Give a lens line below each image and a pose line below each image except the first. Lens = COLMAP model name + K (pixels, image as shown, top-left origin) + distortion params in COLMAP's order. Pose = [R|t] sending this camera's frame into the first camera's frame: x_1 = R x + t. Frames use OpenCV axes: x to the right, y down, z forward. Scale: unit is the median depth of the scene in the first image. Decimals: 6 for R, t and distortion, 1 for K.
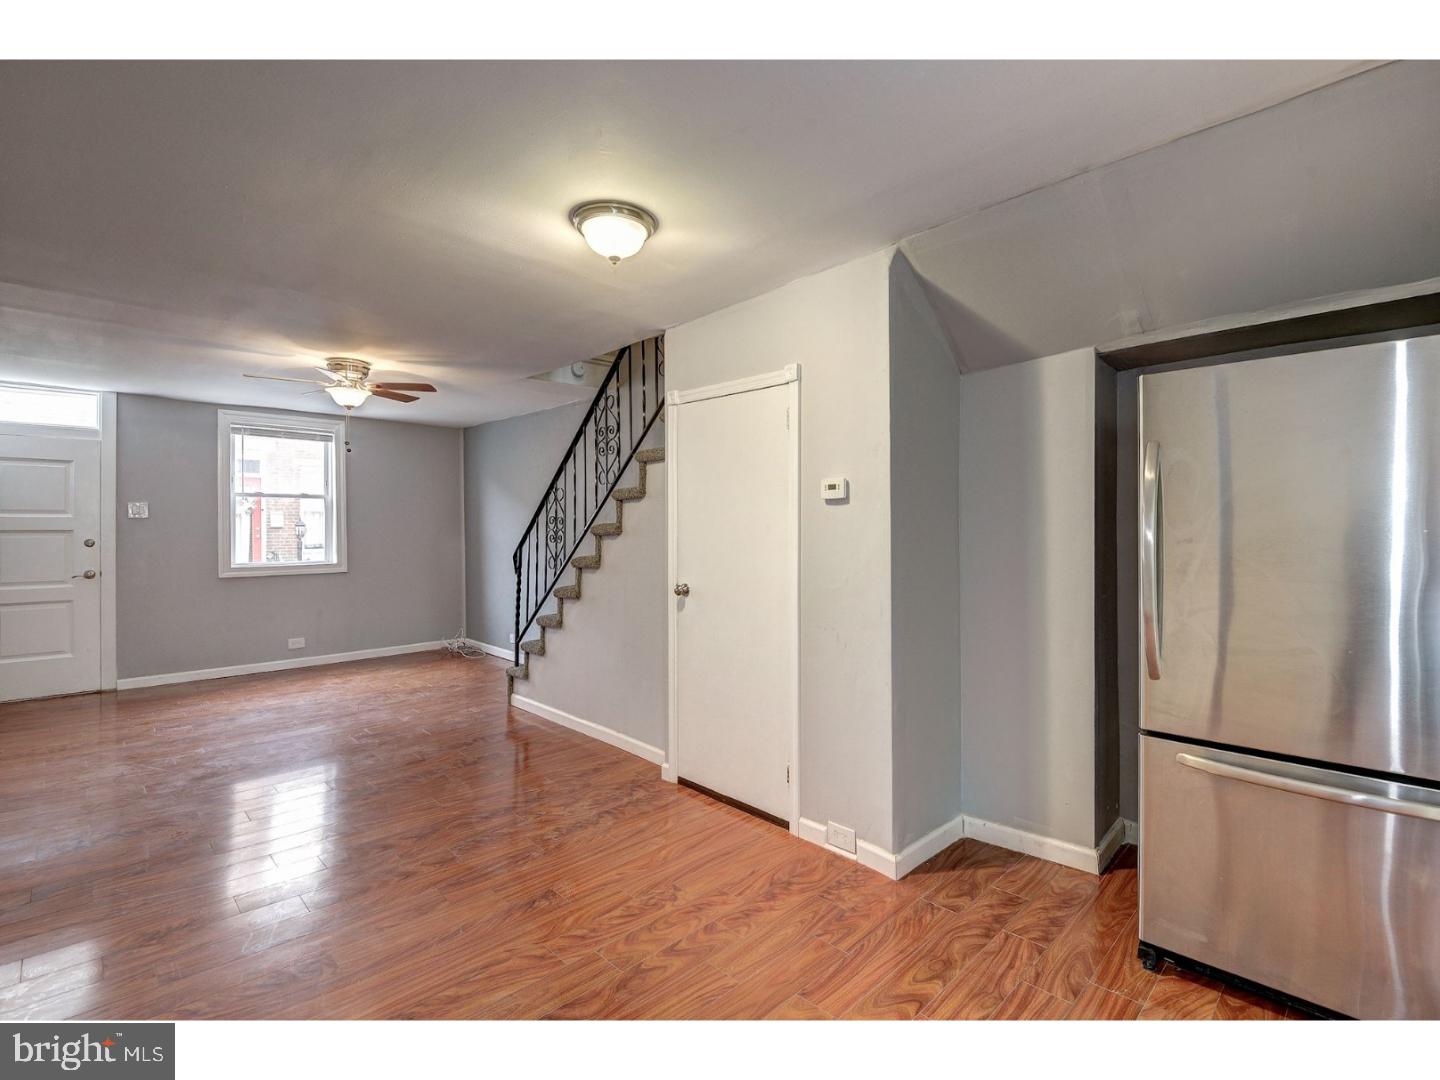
lens RADIAL K [[680.1, 0, 744.4], [0, 680.1, 528.9], [0, 0, 1]] dist [-0.002219, -0.011360]
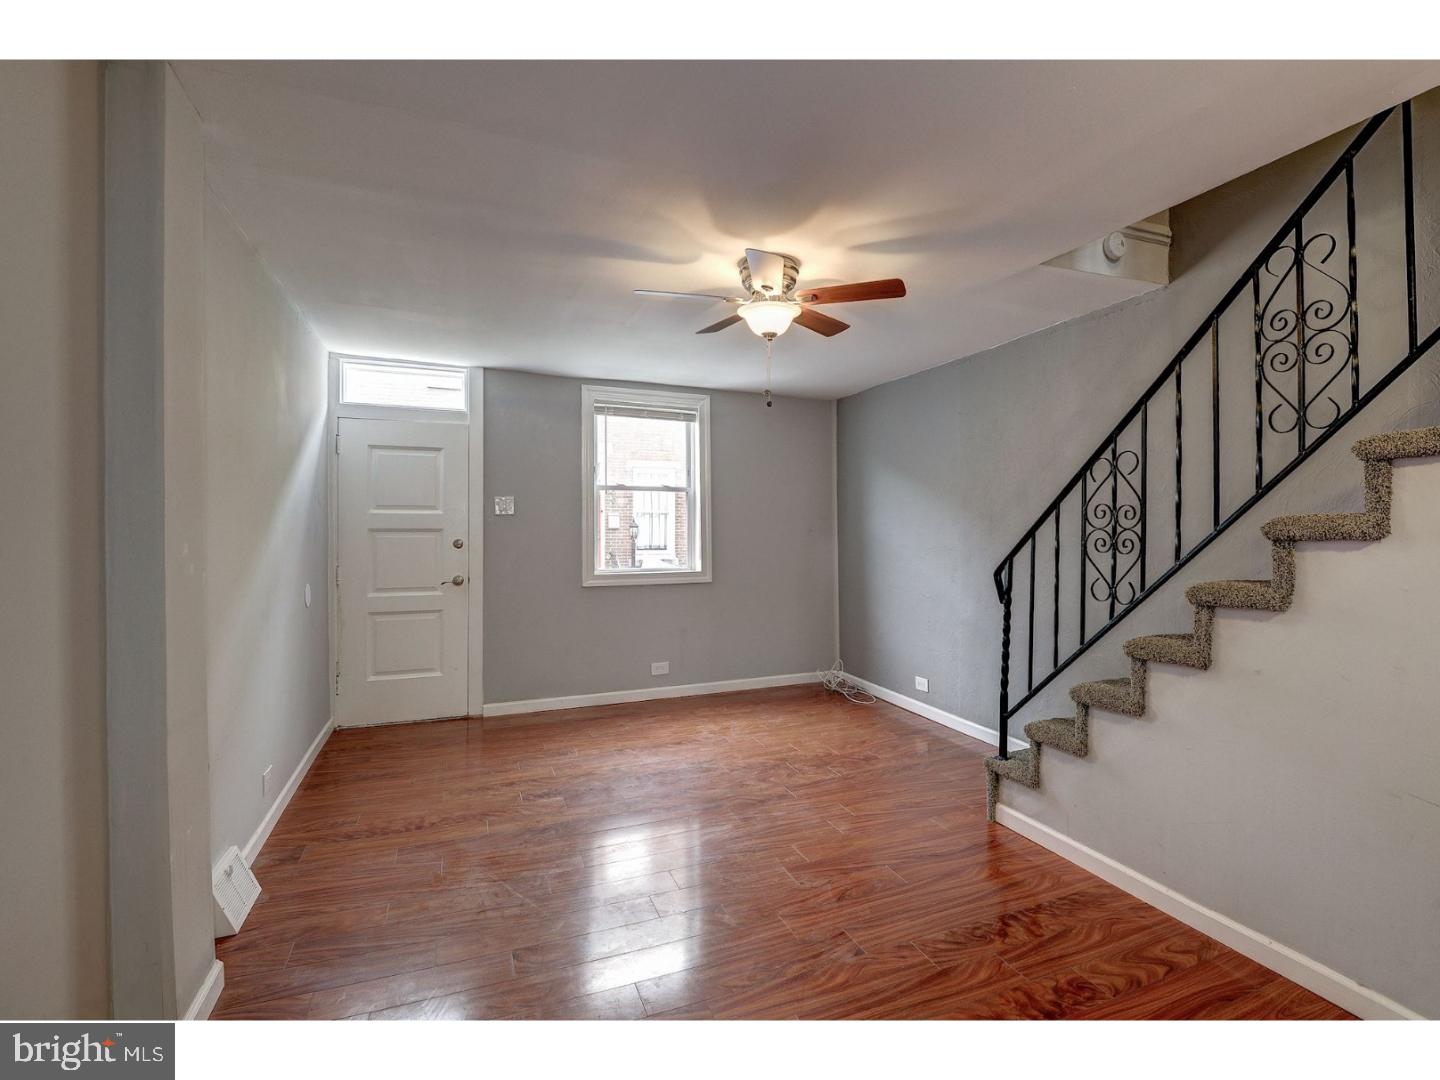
lens RADIAL K [[680.1, 0, 722.9], [0, 680.1, 534.1], [0, 0, 1]] dist [-0.002219, -0.011360]
pose [[0.911578, 0.004571, -0.411103, -0.312767], [-0.003061, 0.999986, 0.004331, 0.003713], [0.411117, -0.002690, 0.911579, 0.350339]]
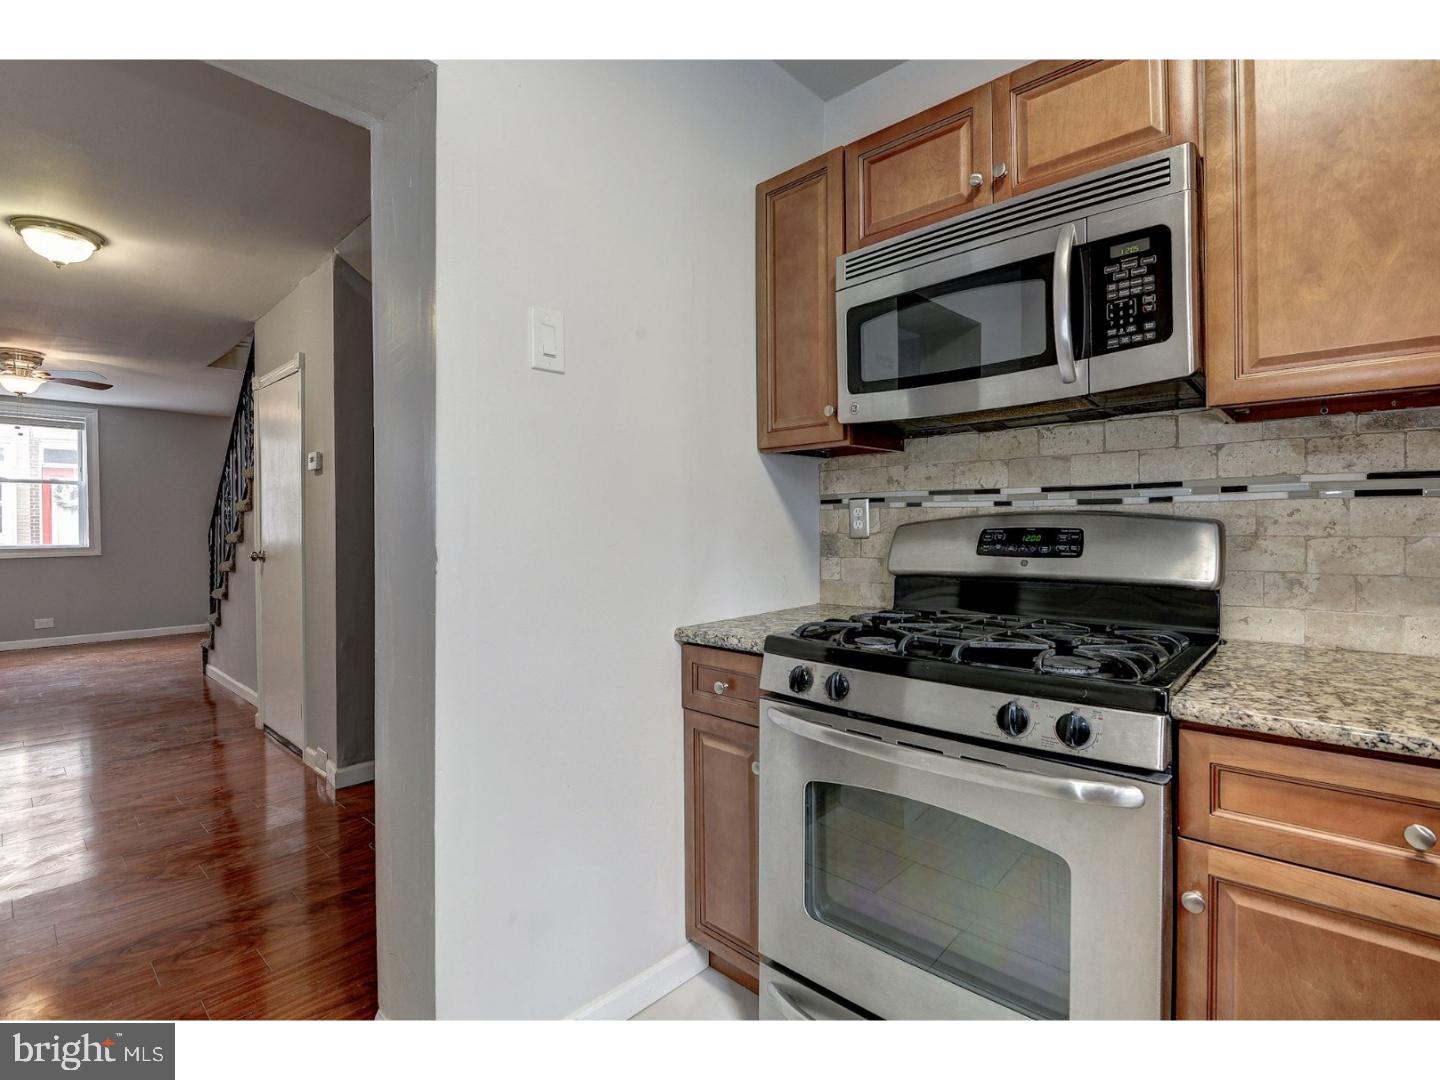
lens RADIAL K [[680.1, 0, 723.1], [0, 680.1, 536.7], [0, 0, 1]] dist [-0.002219, -0.011360]
pose [[0.999071, -0.000795, 0.043082, 0.431488], [0.000217, 0.999910, 0.013440, 0.030799], [-0.043088, -0.013419, 0.998981, -0.110522]]
